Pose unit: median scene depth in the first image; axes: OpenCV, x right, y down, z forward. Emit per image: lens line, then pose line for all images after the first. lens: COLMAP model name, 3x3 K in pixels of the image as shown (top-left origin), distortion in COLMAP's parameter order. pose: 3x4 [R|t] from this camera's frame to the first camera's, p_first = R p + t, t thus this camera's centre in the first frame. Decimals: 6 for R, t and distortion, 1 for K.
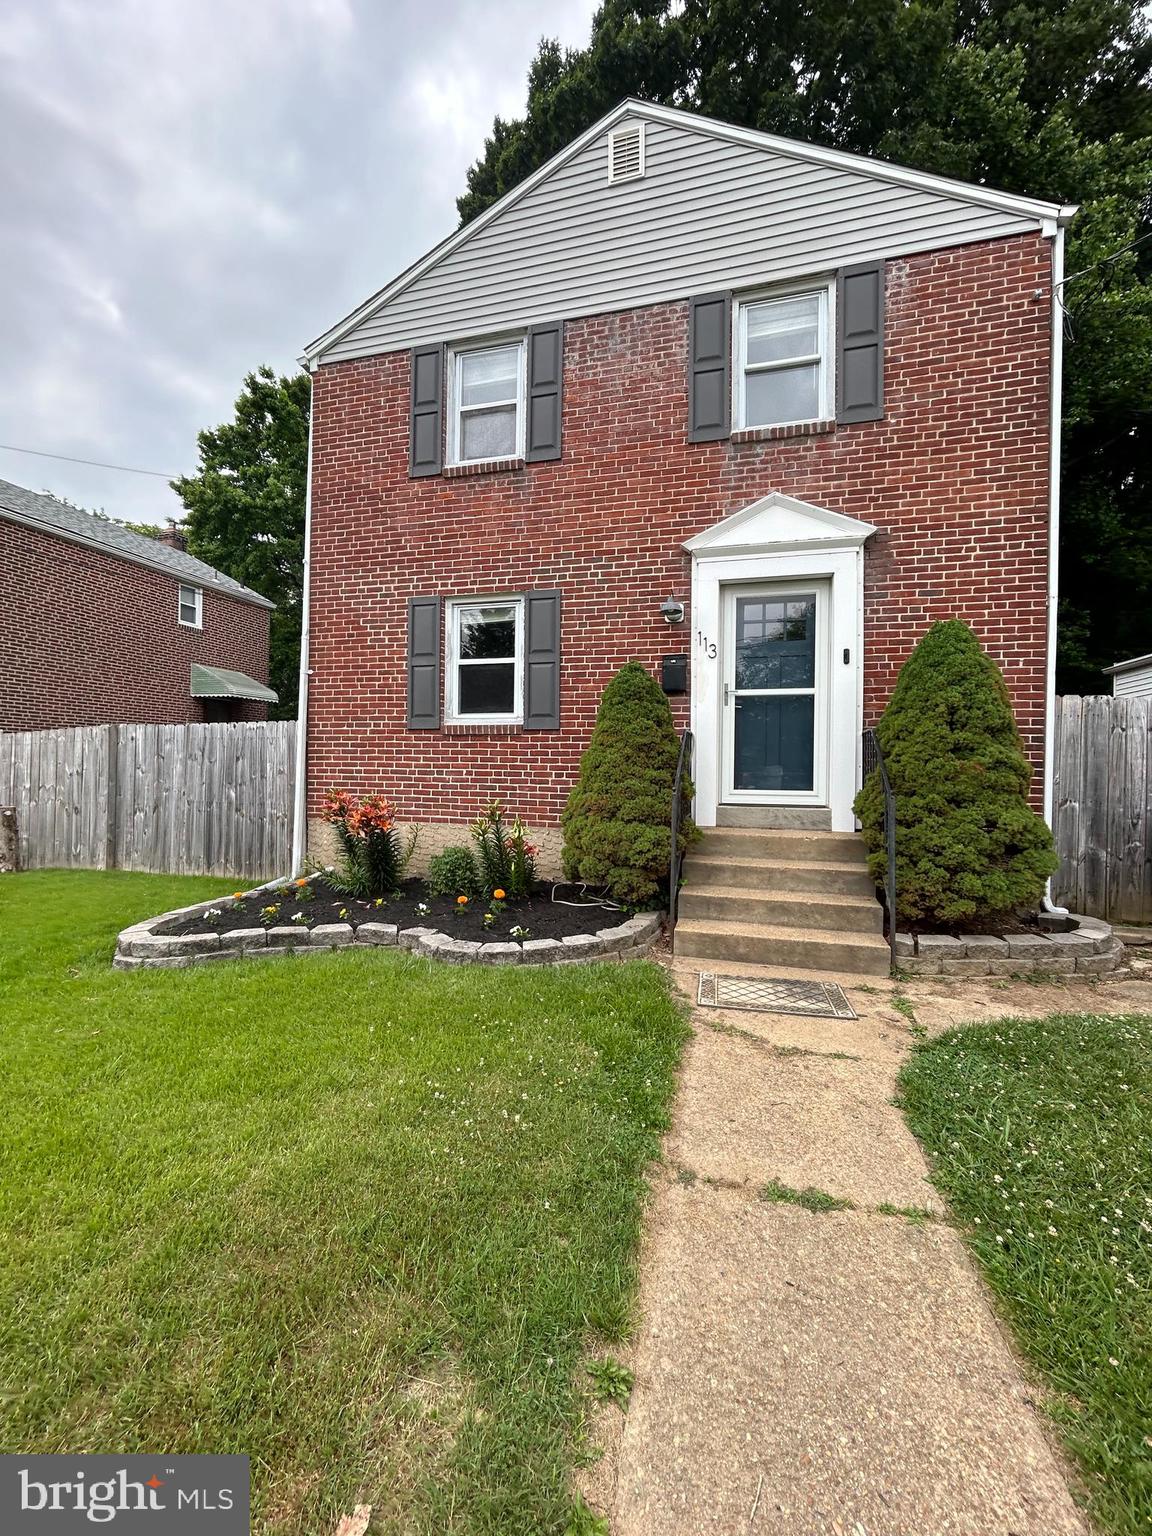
lens RADIAL K [[624.7, 0, 573.5], [0, 624.7, 772.8], [0, 0, 1]] dist [0.001006, -0.000349]
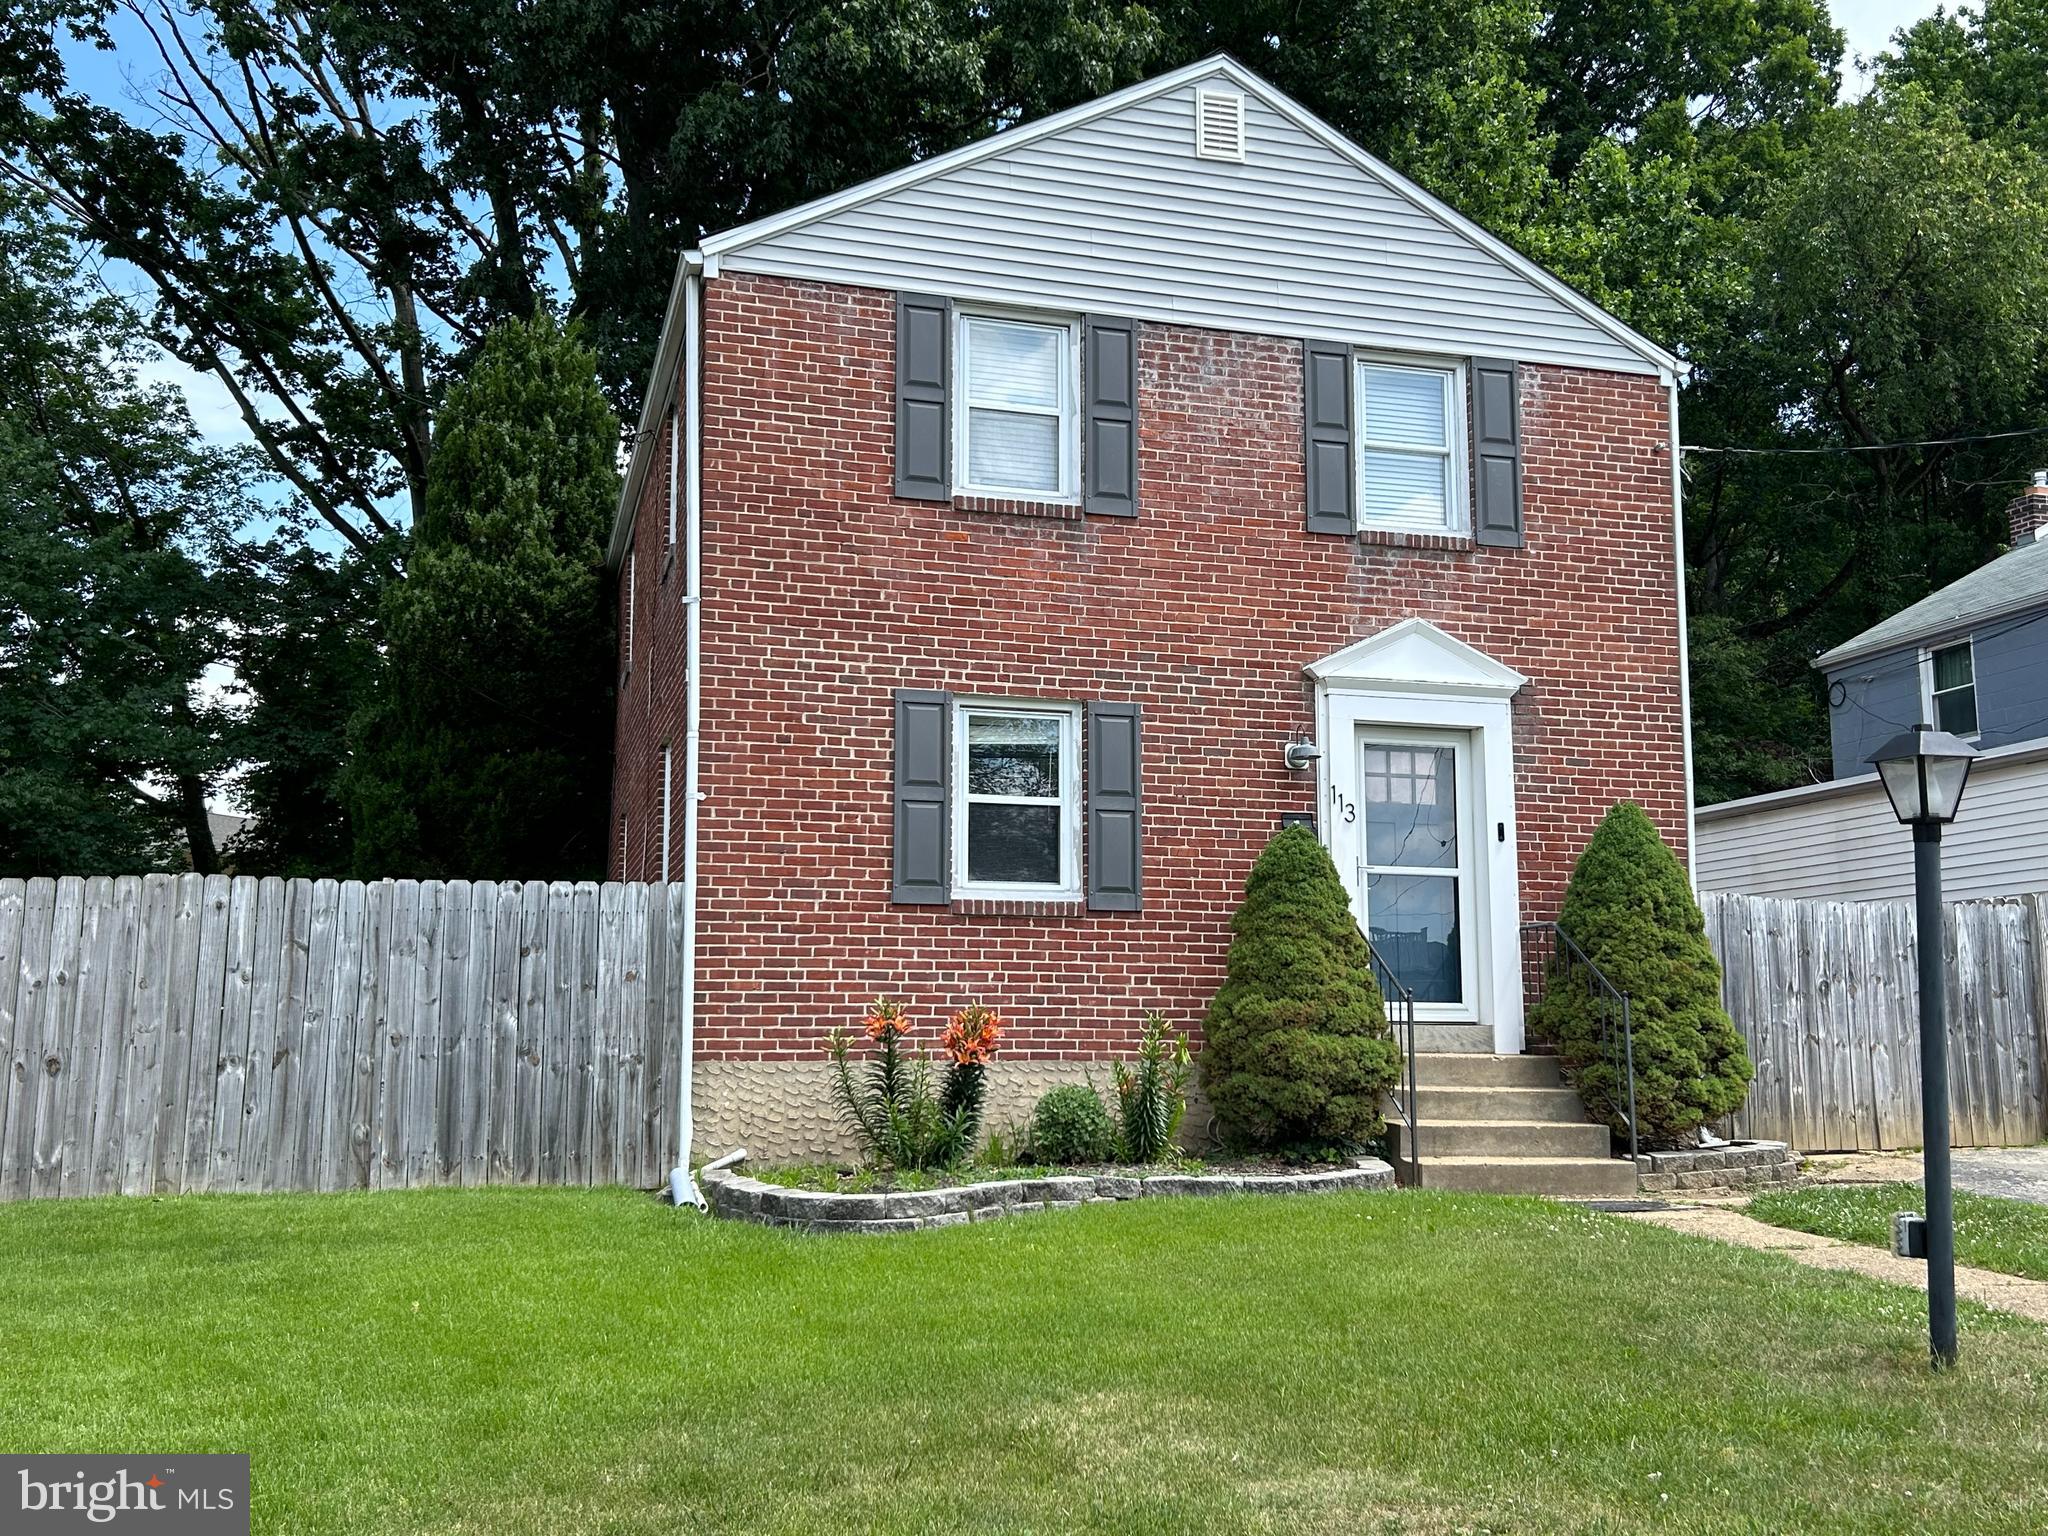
lens RADIAL K [[1876.9, 0, 1016.9], [0, 1876.9, 806.1], [0, 0, 1]] dist [0.252079, -0.846178]
pose [[0.852167, 0.055568, 0.520310, -1.210110], [0.009748, 0.992487, -0.121961, 0.063894], [-0.523178, 0.109003, 0.845223, -0.655787]]
